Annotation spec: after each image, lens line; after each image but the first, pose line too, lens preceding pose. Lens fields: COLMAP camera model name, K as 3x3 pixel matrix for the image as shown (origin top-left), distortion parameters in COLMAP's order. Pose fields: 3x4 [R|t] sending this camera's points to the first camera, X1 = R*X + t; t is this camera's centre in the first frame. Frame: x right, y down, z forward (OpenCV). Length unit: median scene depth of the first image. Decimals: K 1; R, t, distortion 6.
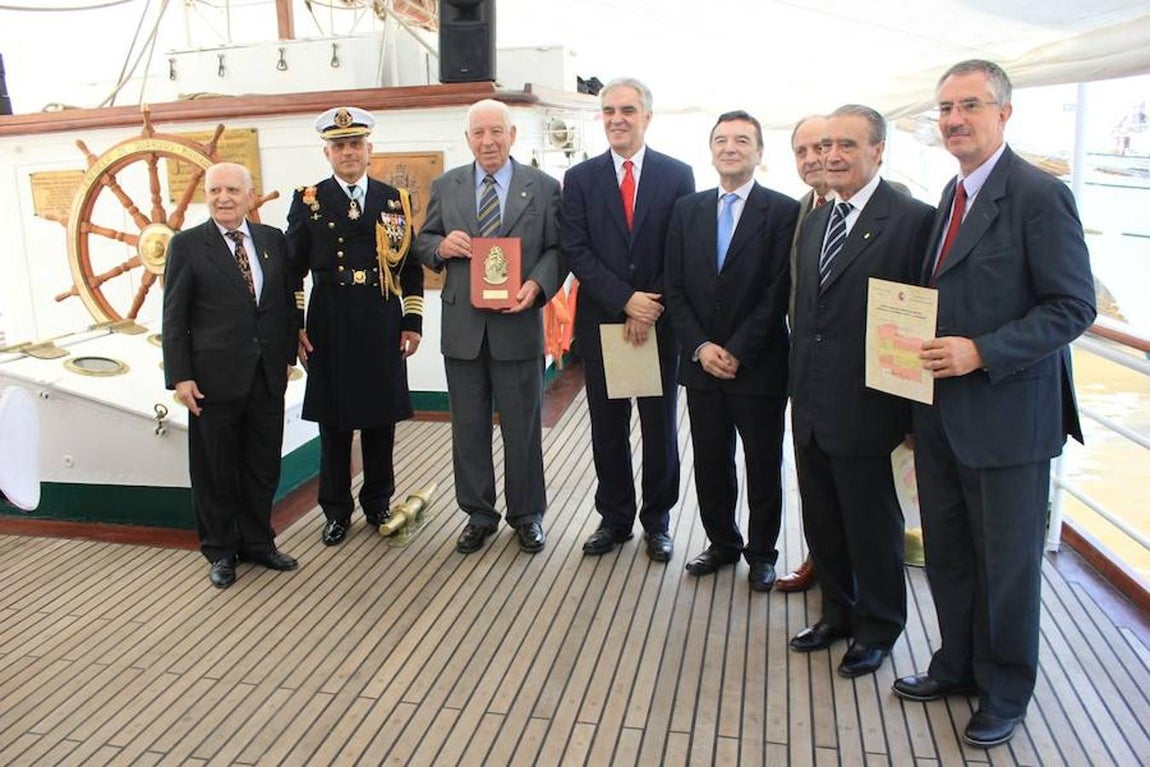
lens RADIAL K [[964.1, 0, 575.0], [0, 964.1, 383.5], [0, 0, 1]] dist [-0.161530, 0.150080]
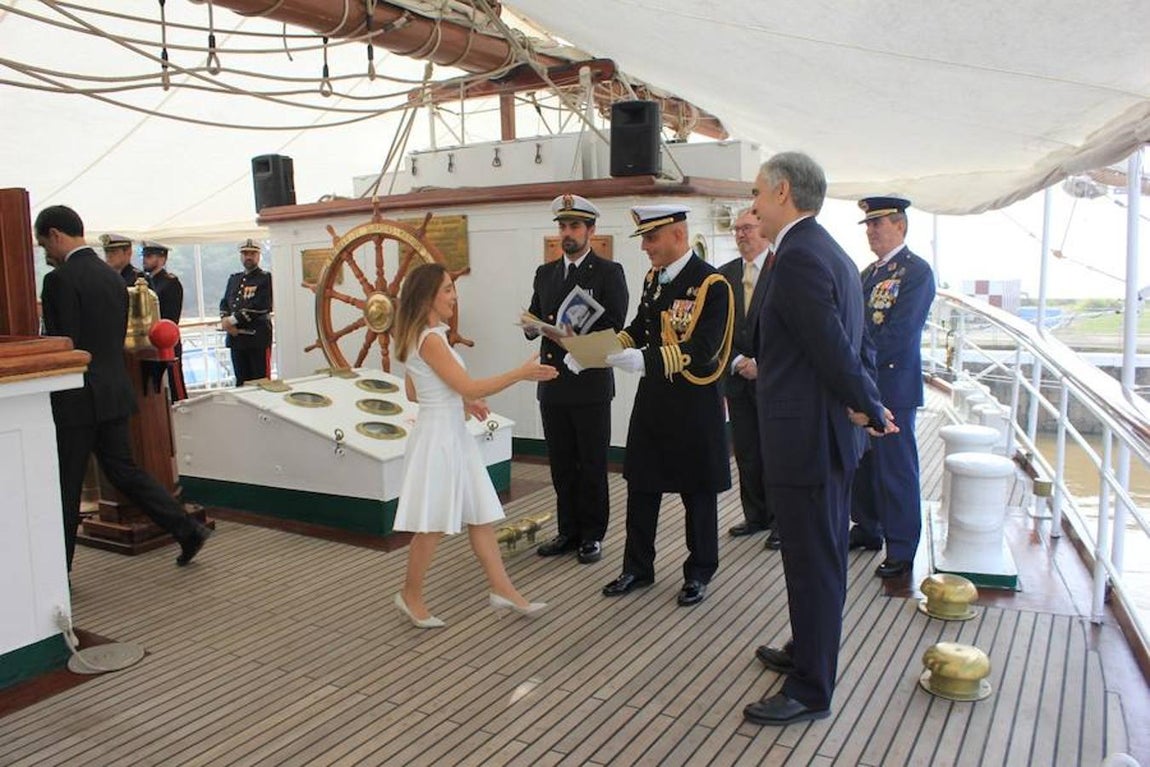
lens RADIAL K [[964.1, 0, 575.0], [0, 964.1, 383.5], [0, 0, 1]] dist [-0.161530, 0.150080]
pose [[0.949569, 0.042772, -0.310626, 0.194399], [-0.068590, 0.994995, -0.072670, 0.023549], [0.305963, 0.090311, 0.947750, -0.104896]]
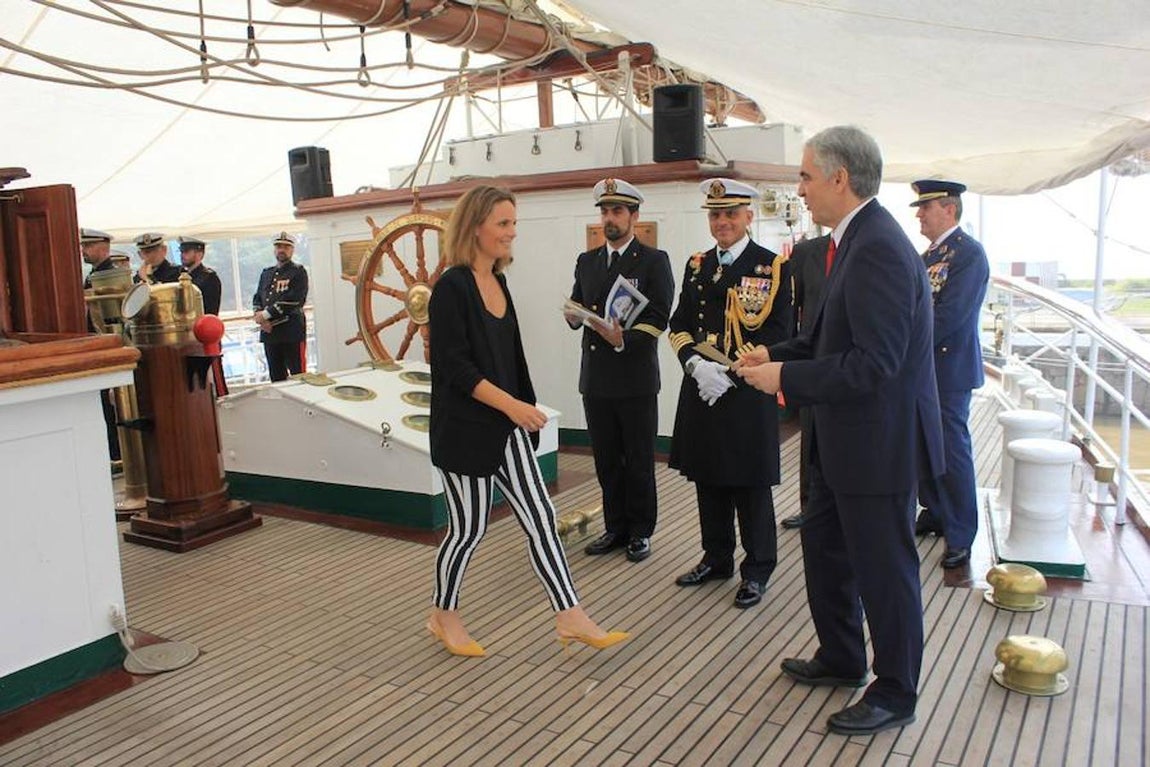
lens RADIAL K [[964.1, 0, 575.0], [0, 964.1, 383.5], [0, 0, 1]] dist [-0.161530, 0.150080]
pose [[0.940088, 0.033342, -0.339298, 0.170903], [-0.056683, 0.996641, -0.059114, 0.022631], [0.336187, 0.074805, 0.938820, -0.096347]]
